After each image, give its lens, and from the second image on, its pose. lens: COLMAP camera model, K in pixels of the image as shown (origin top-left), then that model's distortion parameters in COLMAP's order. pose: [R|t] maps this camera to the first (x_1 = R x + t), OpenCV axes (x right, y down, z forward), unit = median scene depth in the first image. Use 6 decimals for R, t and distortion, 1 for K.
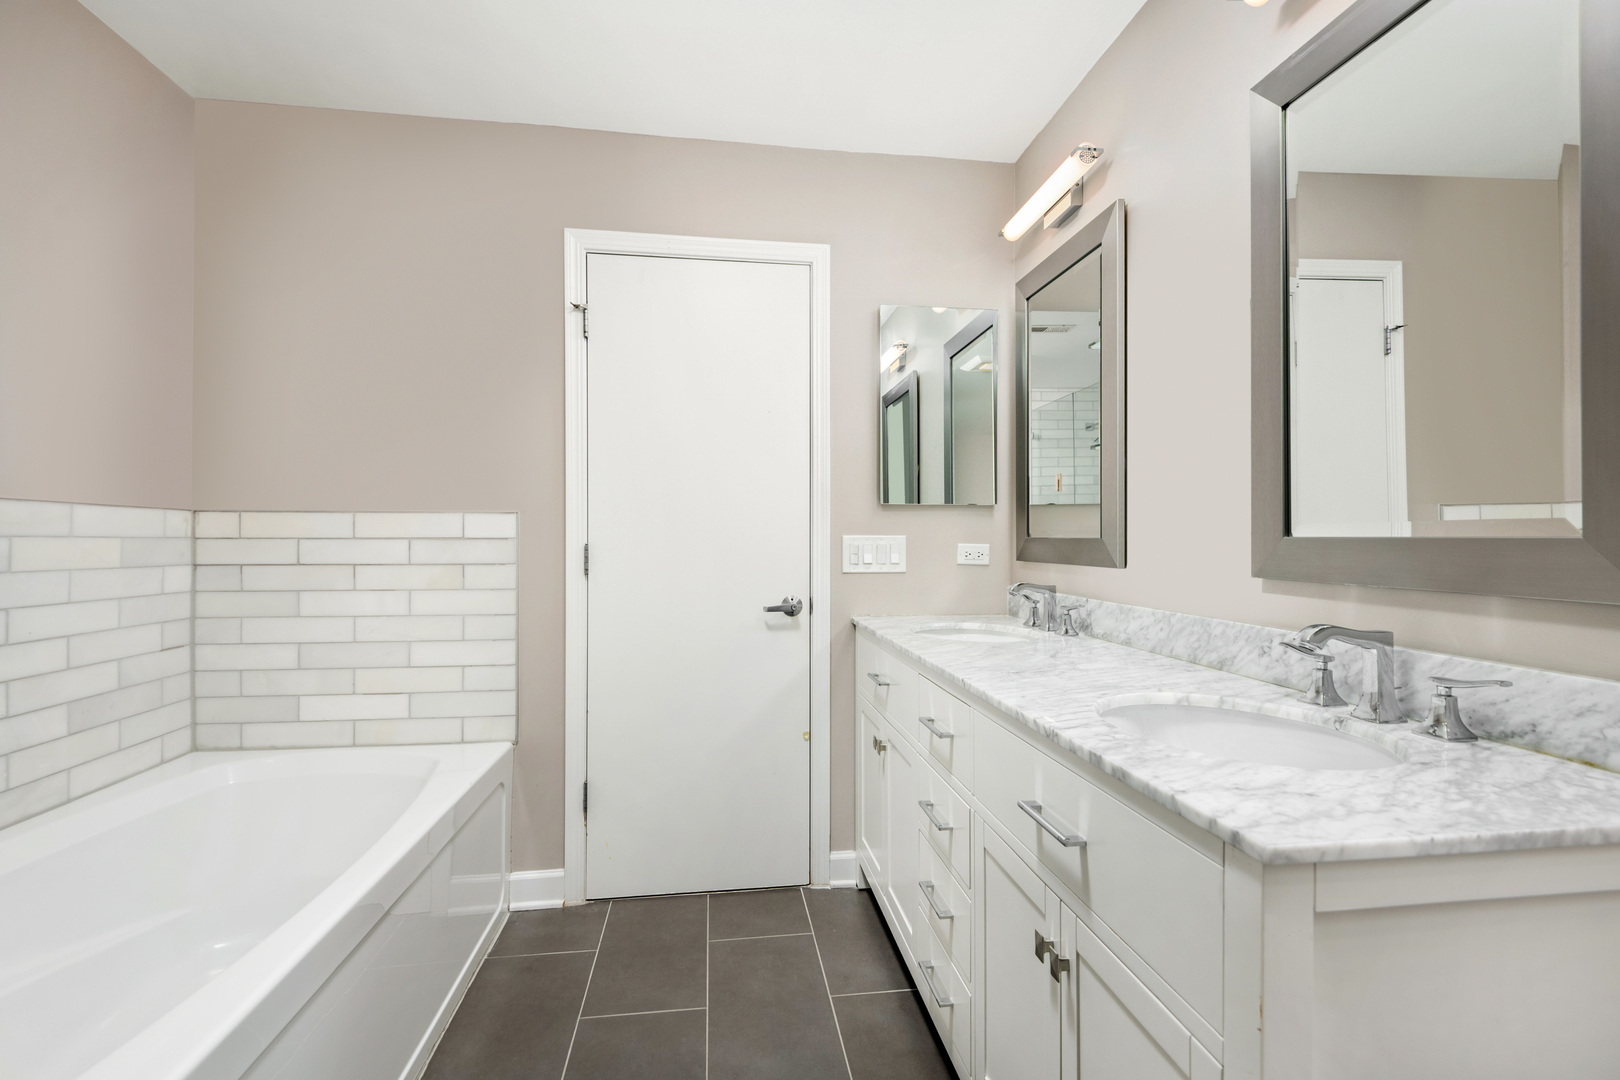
lens RADIAL K [[750.2, 0, 809.5], [0, 750.2, 530.7], [0, 0, 1]] dist [0.009781, -0.001293]
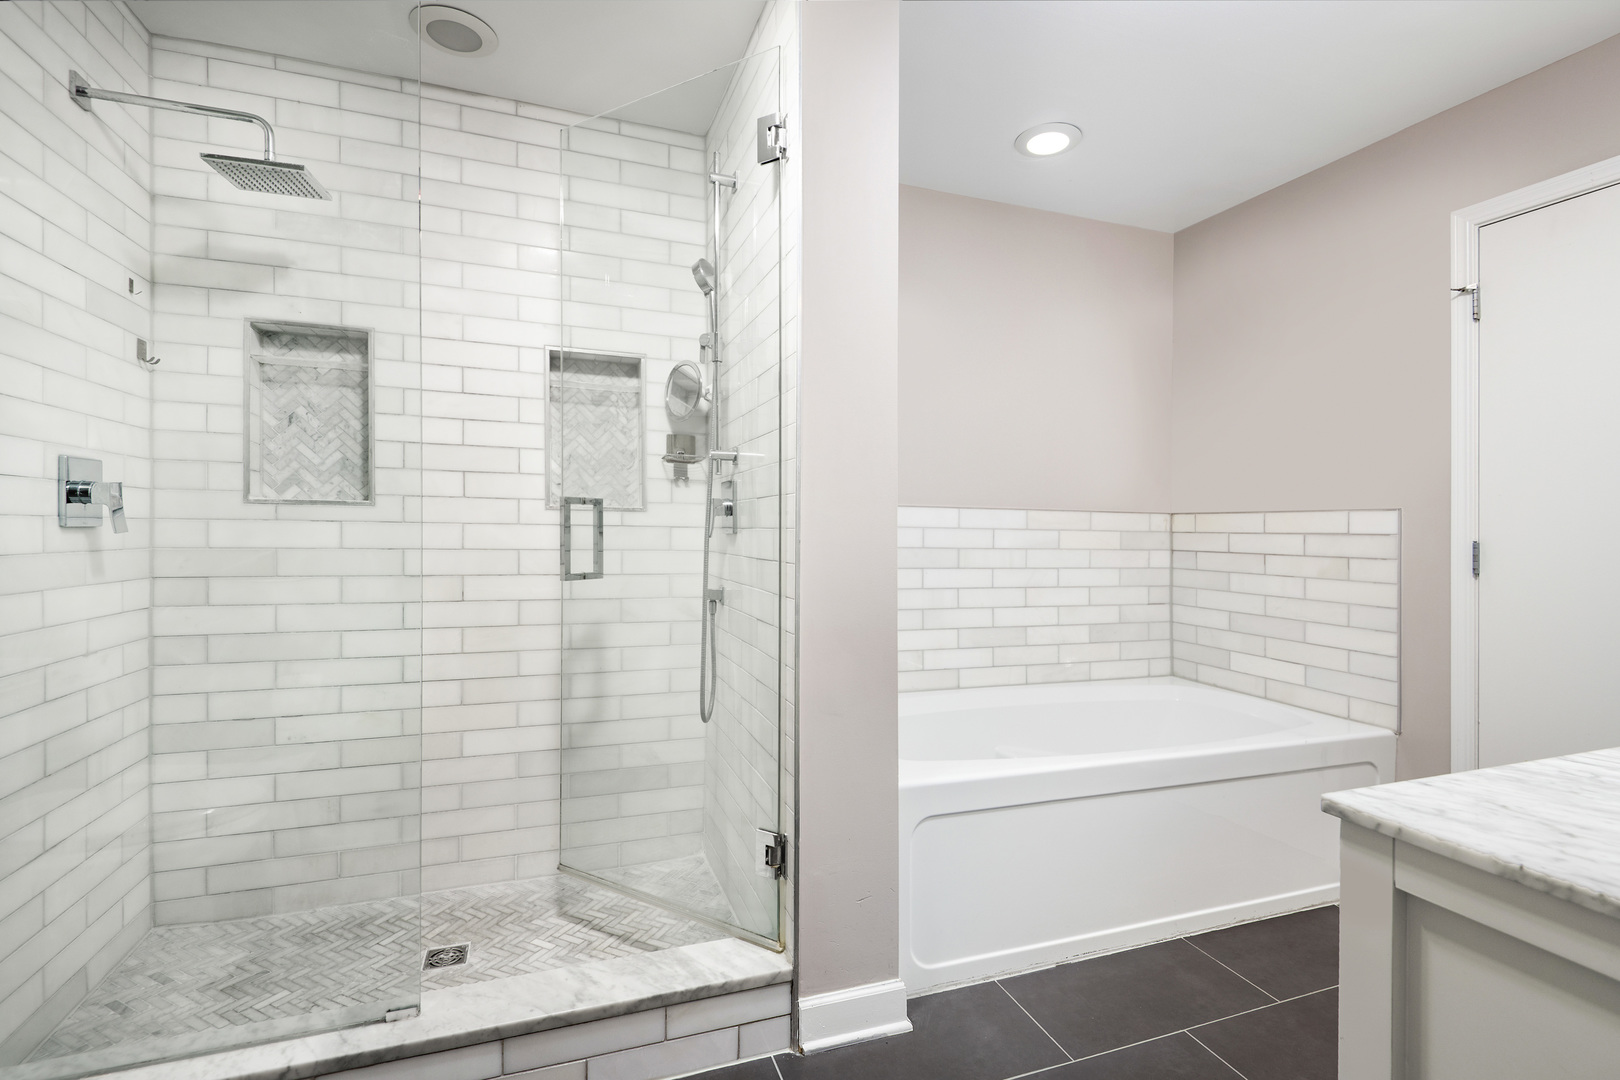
lens RADIAL K [[750.2, 0, 813.5], [0, 750.2, 535.1], [0, 0, 1]] dist [0.009781, -0.001293]
pose [[0.212655, 0.009921, -0.977077, 0.477572], [-0.002172, 0.999951, 0.009680, 0.002717], [0.977125, 0.000063, 0.212666, -0.003359]]
